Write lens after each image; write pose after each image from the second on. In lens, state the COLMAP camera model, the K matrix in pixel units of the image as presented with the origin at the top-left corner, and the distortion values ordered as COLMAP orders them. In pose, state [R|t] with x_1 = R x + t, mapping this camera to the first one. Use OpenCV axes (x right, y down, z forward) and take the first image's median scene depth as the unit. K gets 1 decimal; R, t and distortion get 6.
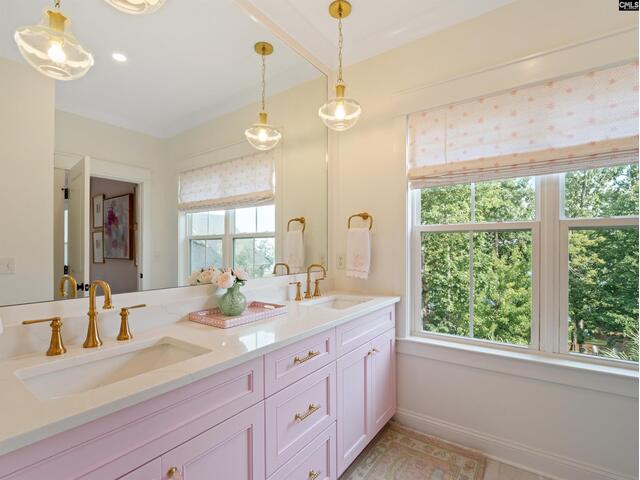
lens RADIAL K [[309.9, 0, 330.2], [0, 309.9, 249.7], [0, 0, 1]] dist [-0.013357, -0.000666]
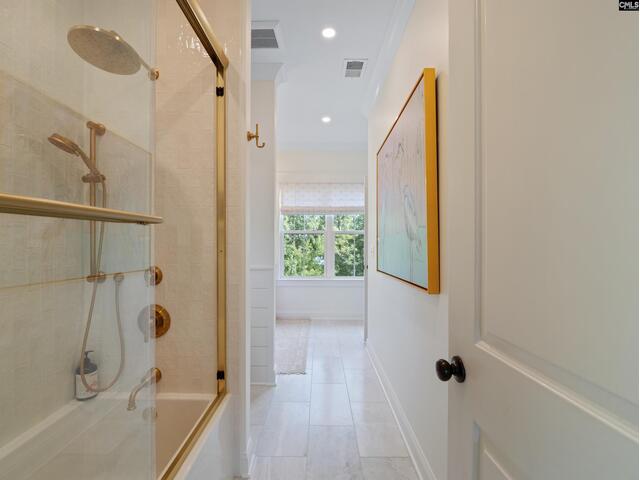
lens RADIAL K [[309.9, 0, 319.6], [0, 309.9, 240.7], [0, 0, 1]] dist [-0.013357, -0.000666]
pose [[0.829824, 0.005915, 0.557994, -0.143768], [-0.003632, 0.999980, -0.005198, 0.002131], [-0.558013, 0.002287, 0.829829, -0.197962]]
